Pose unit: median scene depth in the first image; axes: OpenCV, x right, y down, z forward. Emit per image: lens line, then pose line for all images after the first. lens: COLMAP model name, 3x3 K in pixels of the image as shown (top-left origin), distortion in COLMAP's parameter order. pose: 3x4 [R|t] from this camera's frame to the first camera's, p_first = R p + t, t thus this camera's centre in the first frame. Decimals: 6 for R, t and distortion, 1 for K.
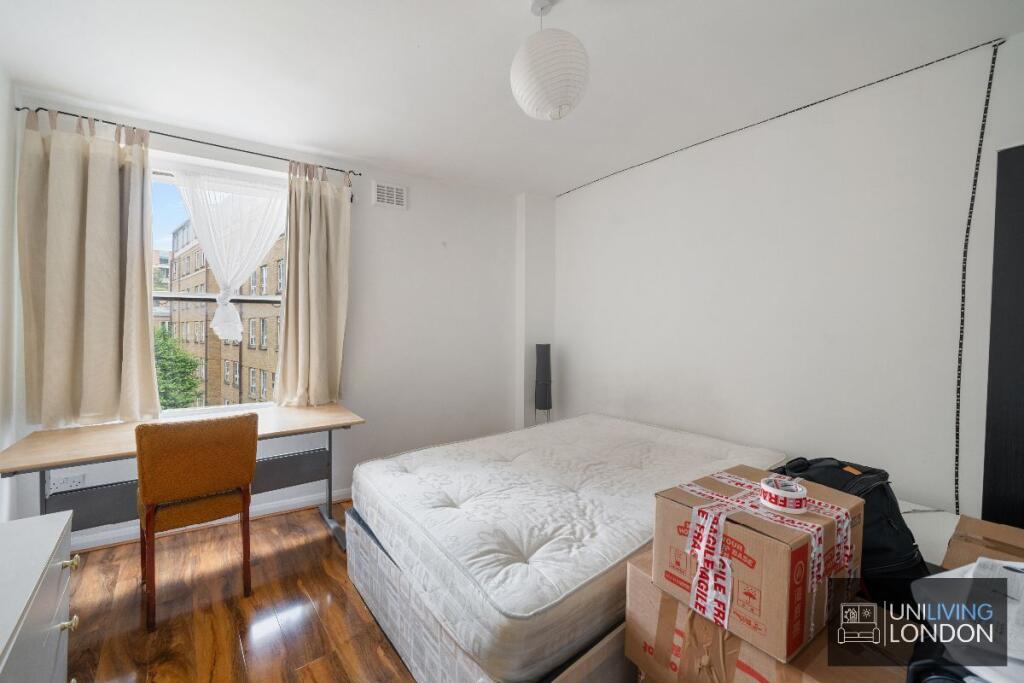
lens RADIAL K [[501.6, 0, 511.1], [0, 501.6, 317.3], [0, 0, 1]] dist [-0.000735, -0.000385]
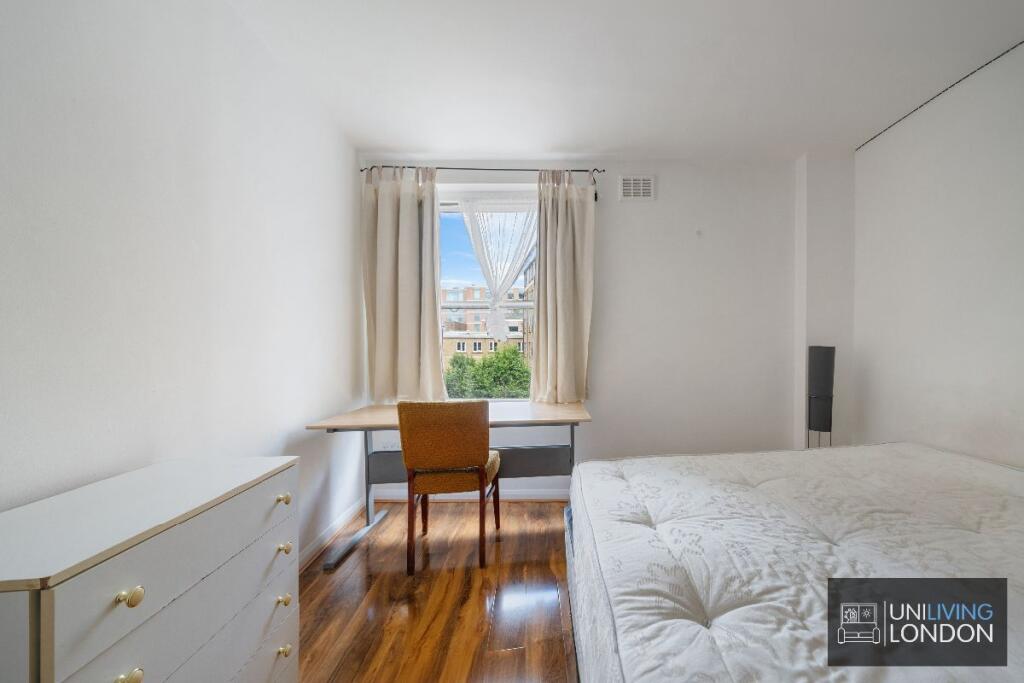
lens RADIAL K [[475.3, 0, 512.0], [0, 475.3, 341.5], [0, 0, 1]] dist [0.000452, 0.000089]
pose [[0.823583, -0.001605, -0.567194, 0.111093], [0.007662, 0.999936, 0.008295, 0.055053], [0.567144, -0.011178, 0.823542, 0.188157]]
